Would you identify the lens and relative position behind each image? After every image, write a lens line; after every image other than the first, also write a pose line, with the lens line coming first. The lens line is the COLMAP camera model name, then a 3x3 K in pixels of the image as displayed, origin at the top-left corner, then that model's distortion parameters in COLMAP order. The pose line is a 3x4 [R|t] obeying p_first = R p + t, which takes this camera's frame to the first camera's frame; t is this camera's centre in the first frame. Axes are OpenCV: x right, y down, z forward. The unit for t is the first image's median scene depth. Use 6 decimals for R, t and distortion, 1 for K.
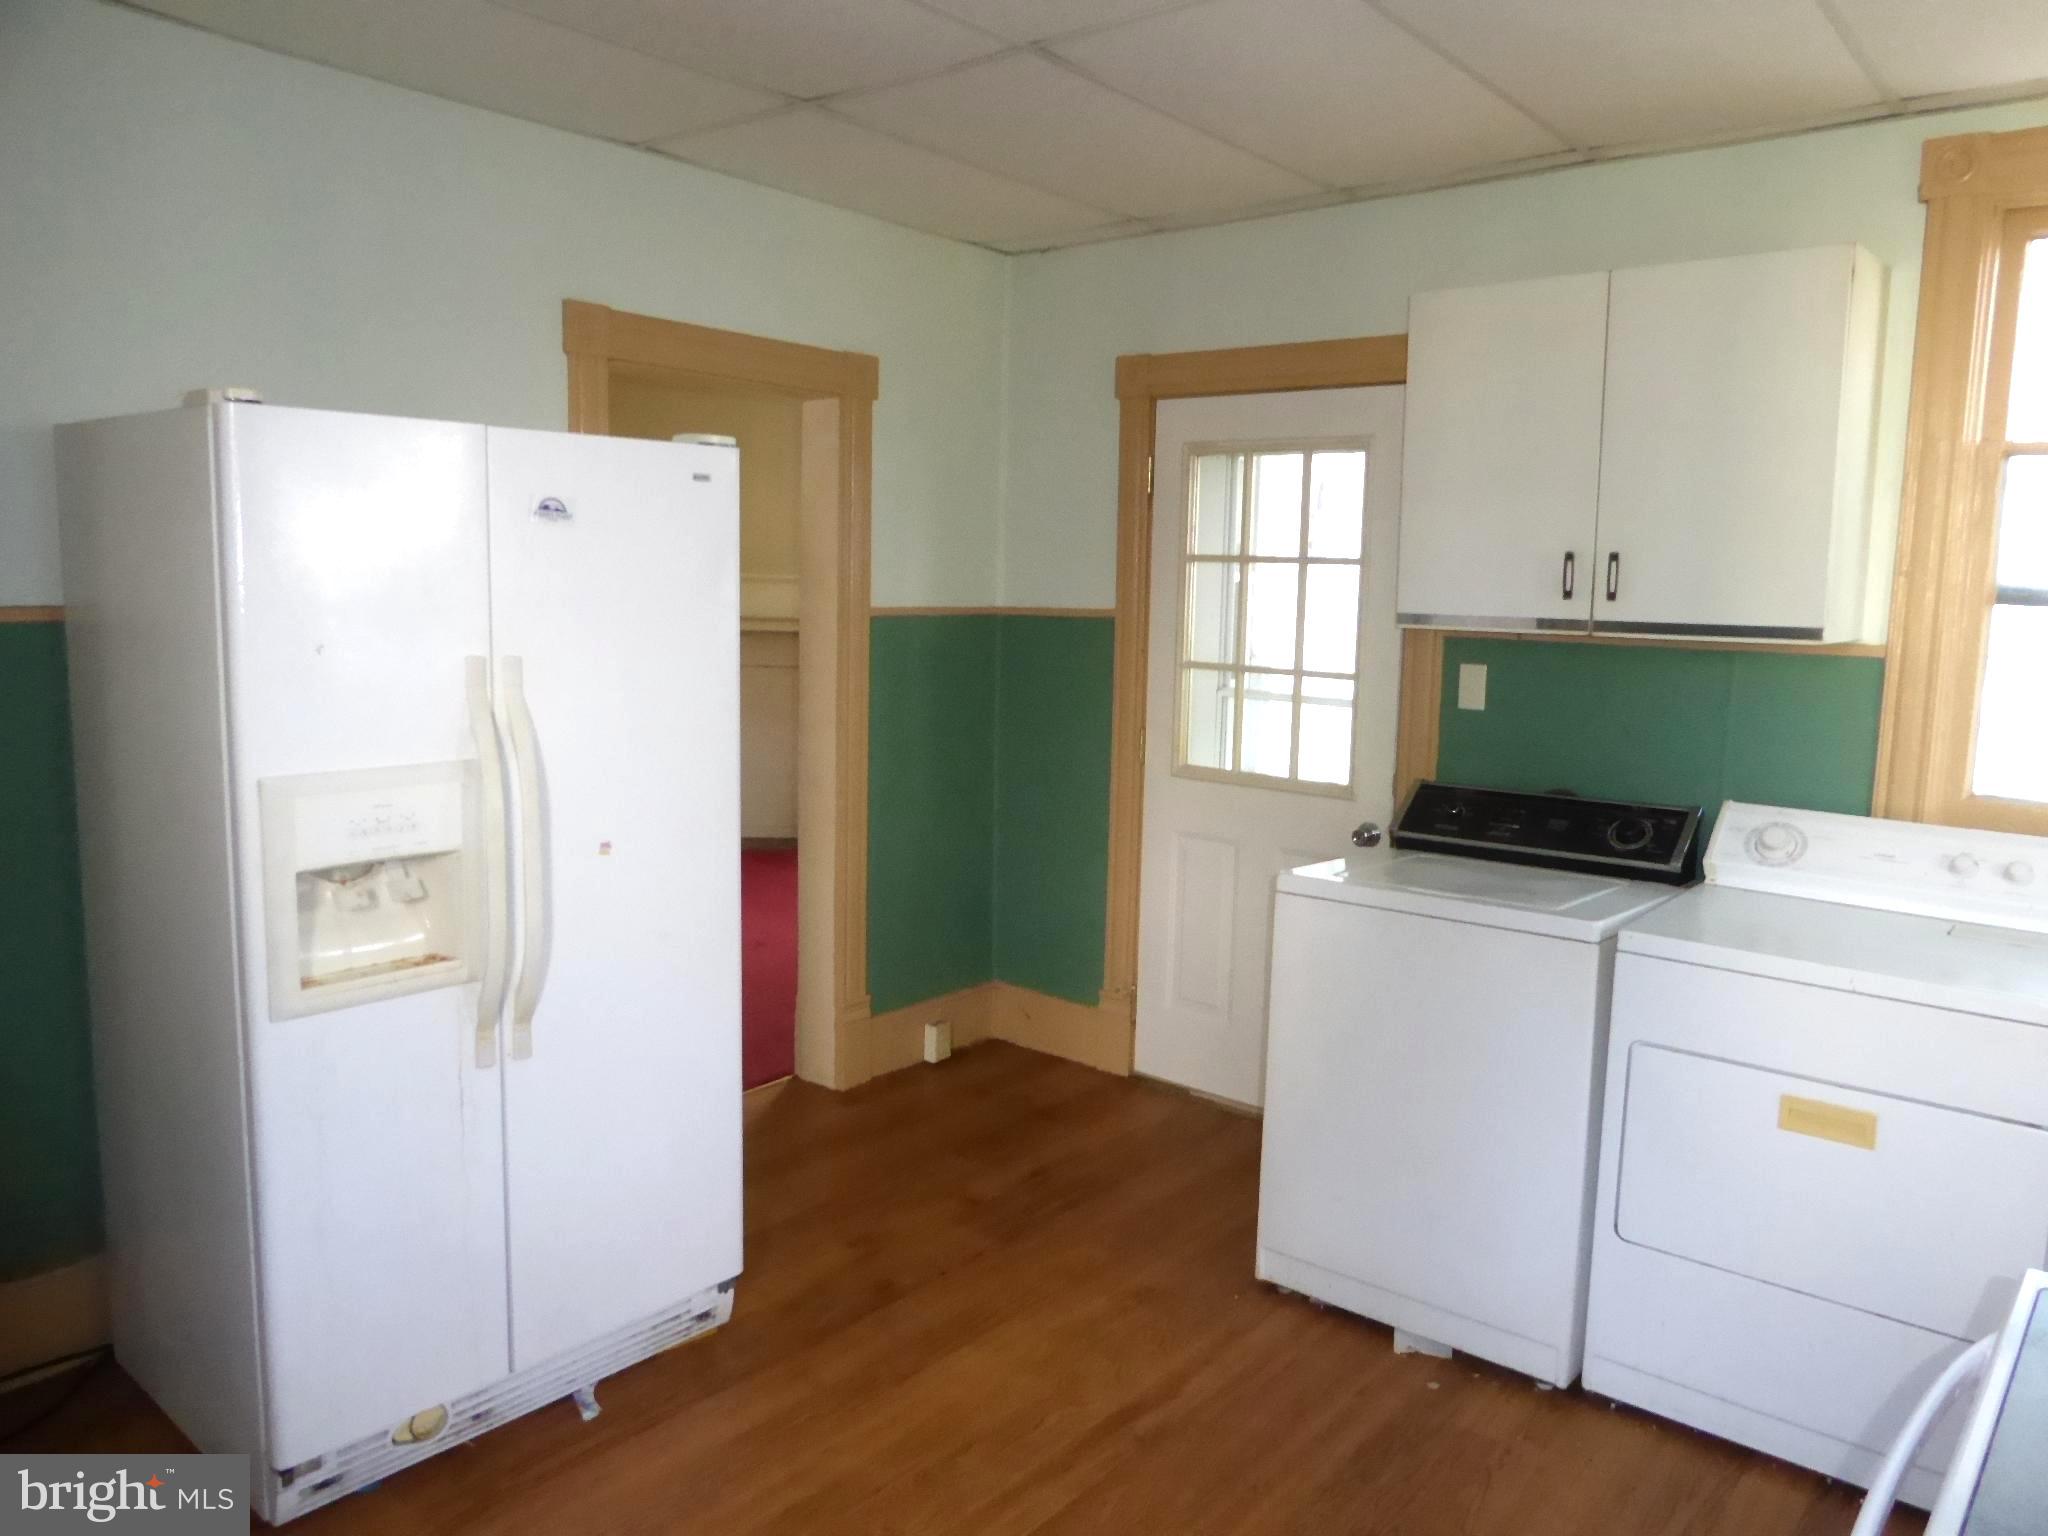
lens RADIAL K [[1474.9, 0, 1032.3], [0, 1474.9, 756.8], [0, 0, 1]] dist [-0.029079, 0.022172]
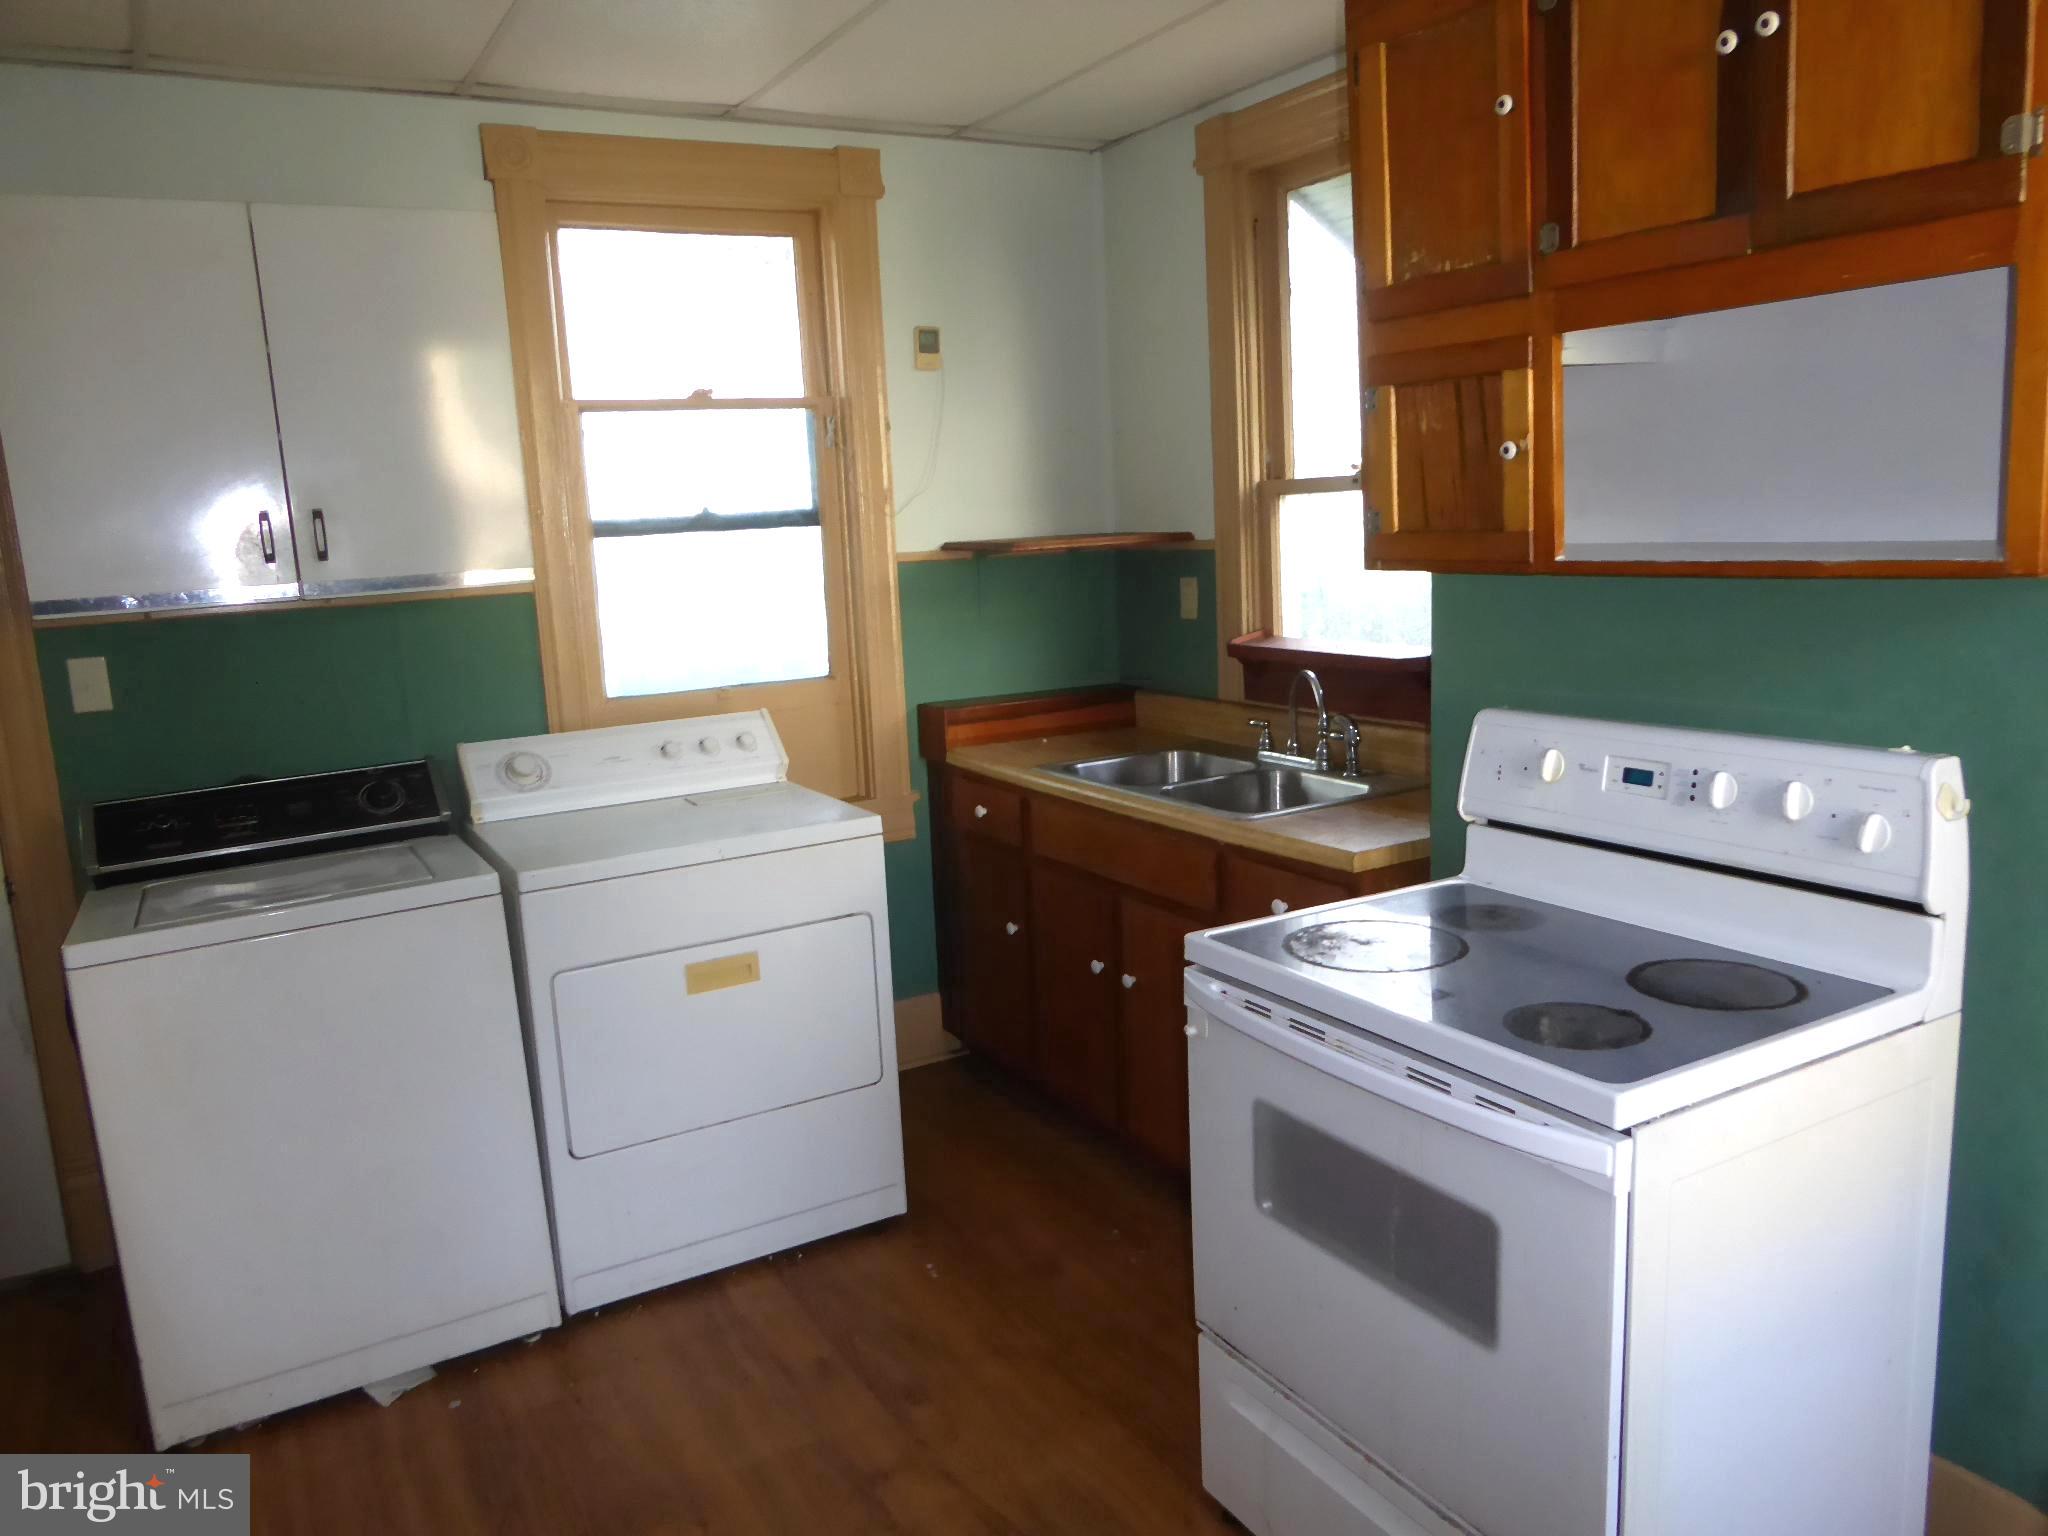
lens RADIAL K [[1474.9, 0, 1037.9], [0, 1474.9, 763.1], [0, 0, 1]] dist [-0.029079, 0.022172]
pose [[0.349365, -0.200780, 0.915222, -0.351830], [0.180138, 0.972943, 0.144680, -0.034783], [-0.919508, 0.114320, 0.376081, 0.249230]]
